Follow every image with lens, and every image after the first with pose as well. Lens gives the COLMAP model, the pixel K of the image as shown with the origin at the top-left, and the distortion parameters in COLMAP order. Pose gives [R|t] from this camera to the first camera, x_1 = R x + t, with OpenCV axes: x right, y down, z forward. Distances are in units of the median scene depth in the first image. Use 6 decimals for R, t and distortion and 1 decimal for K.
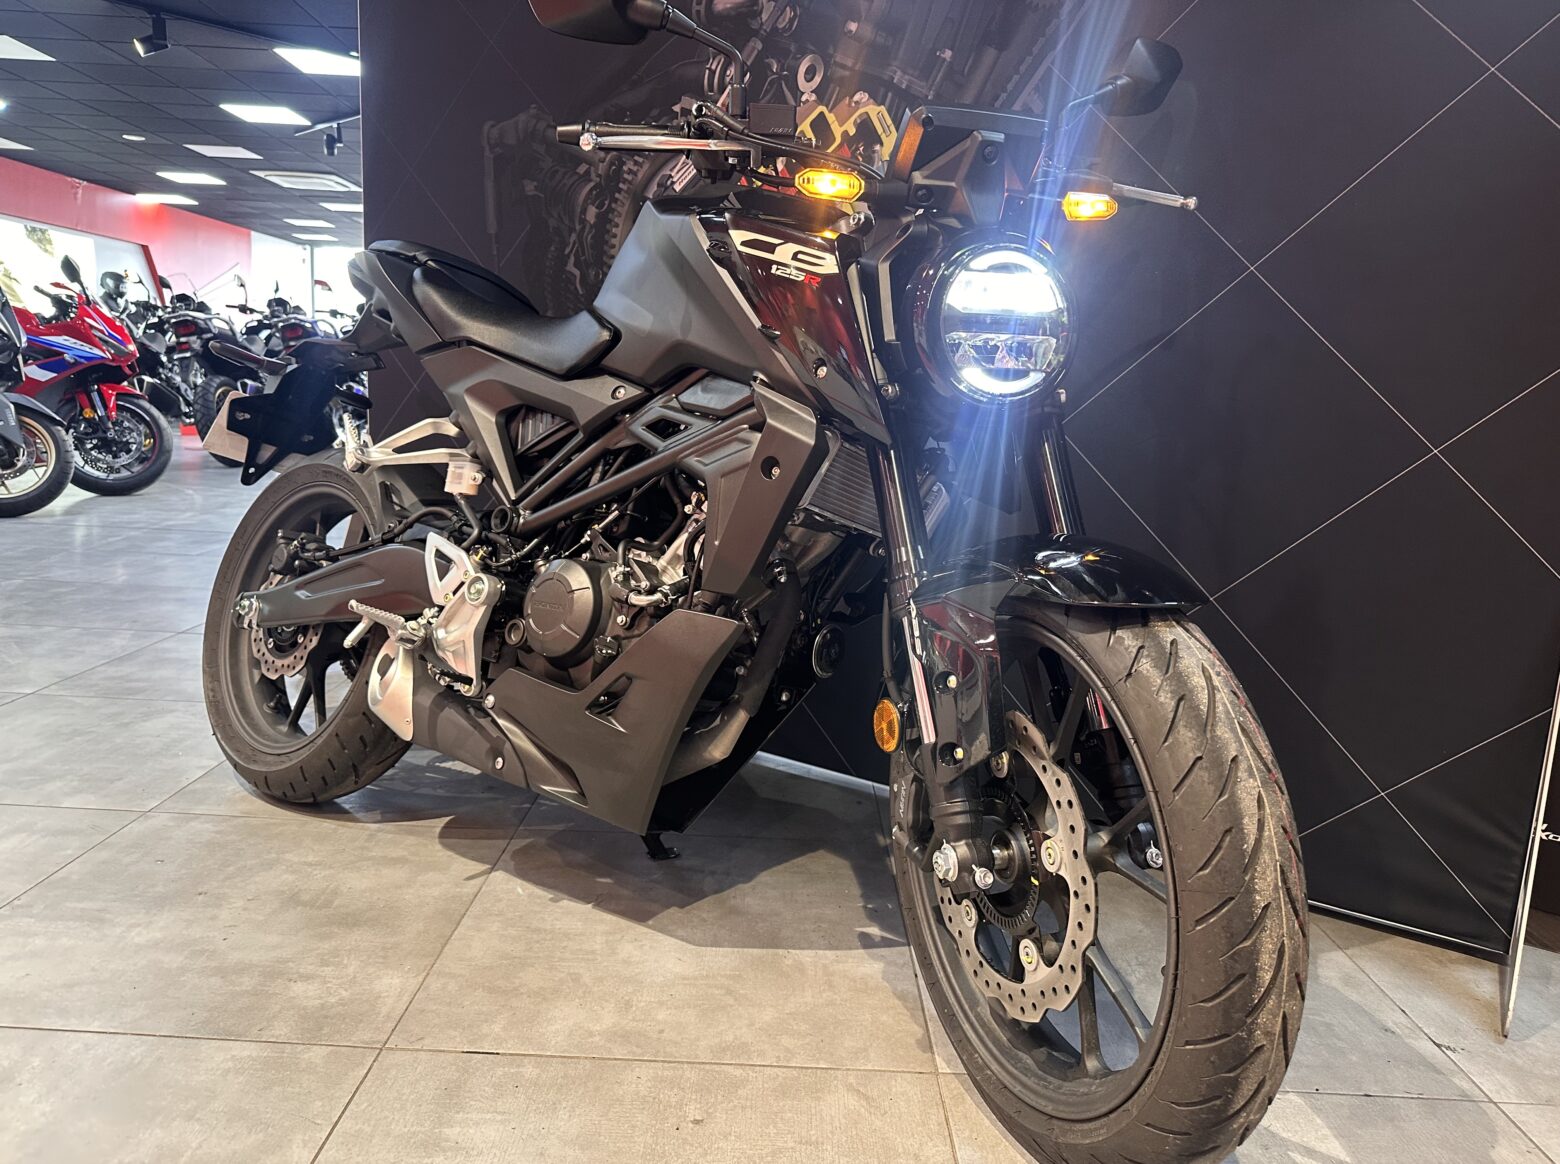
lens RADIAL K [[1084.1, 0, 768.0], [0, 1084.1, 590.4], [0, 0, 1]] dist [0.024179, -0.047352]
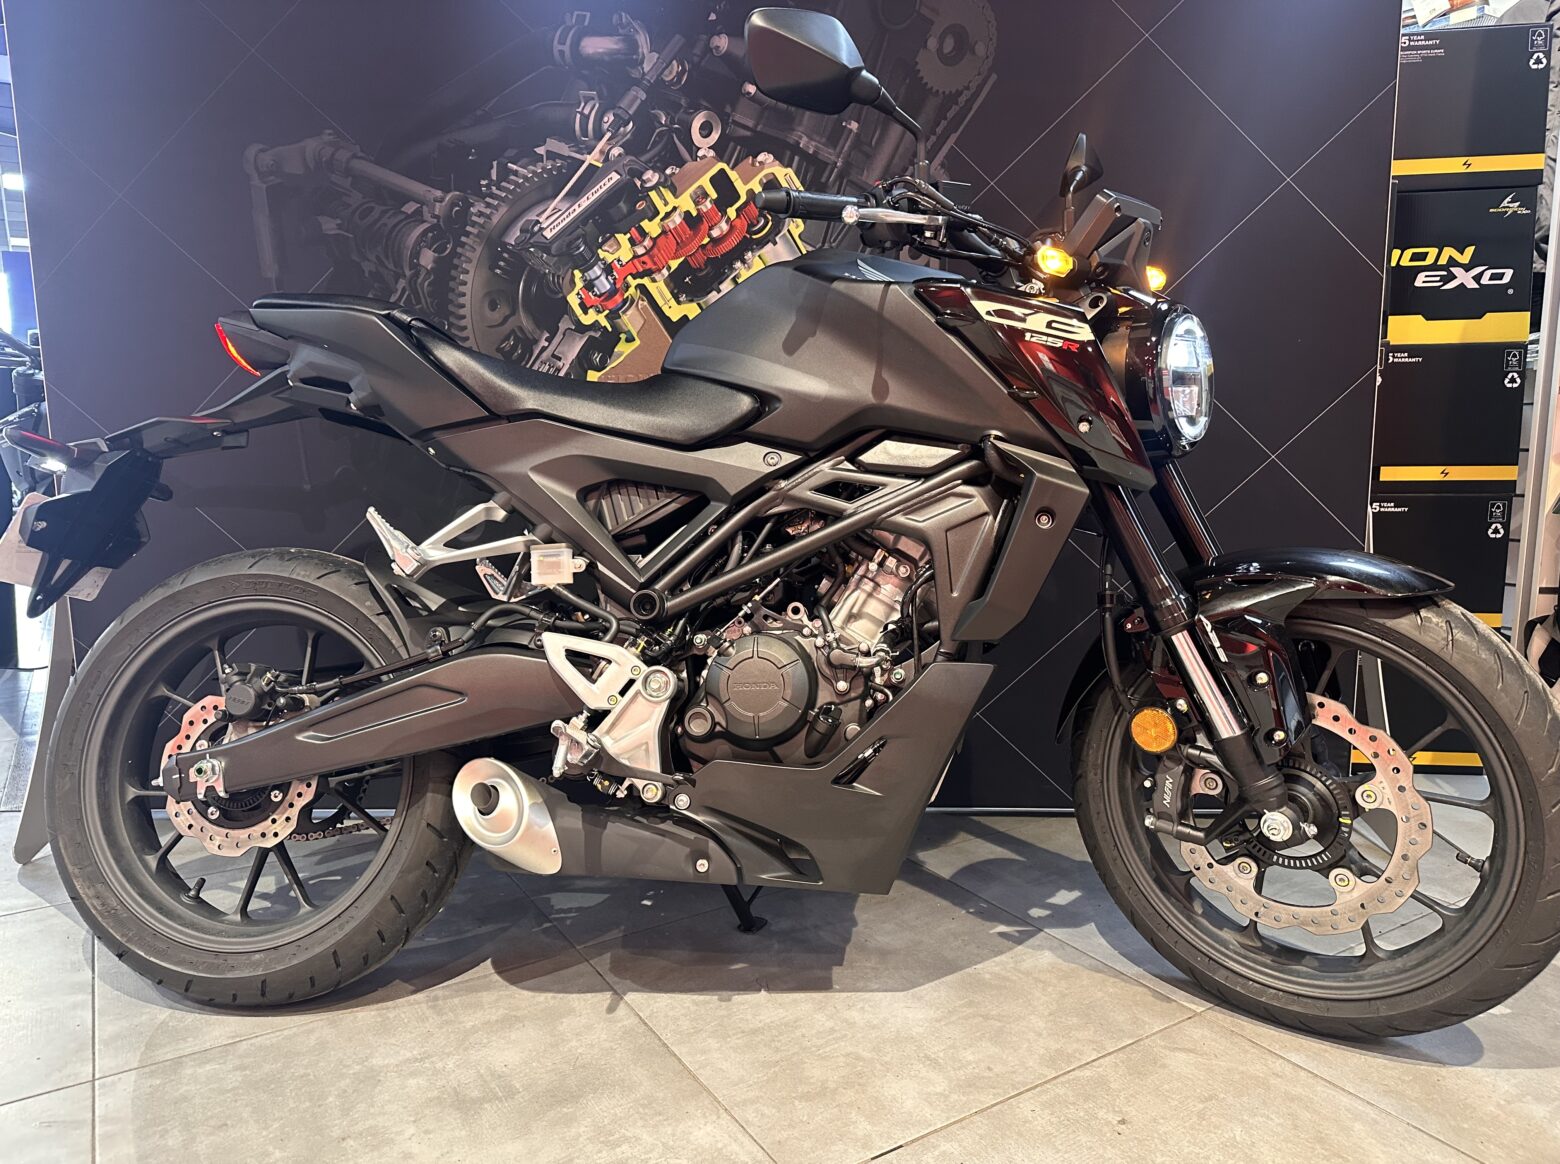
lens RADIAL K [[1084.1, 0, 785.0], [0, 1084.1, 608.0], [0, 0, 1]] dist [0.024179, -0.047352]
pose [[0.846118, -0.137962, 0.514830, -0.500456], [0.144749, 0.989096, 0.027161, -0.057518], [-0.512963, 0.051540, 0.856862, 0.130592]]
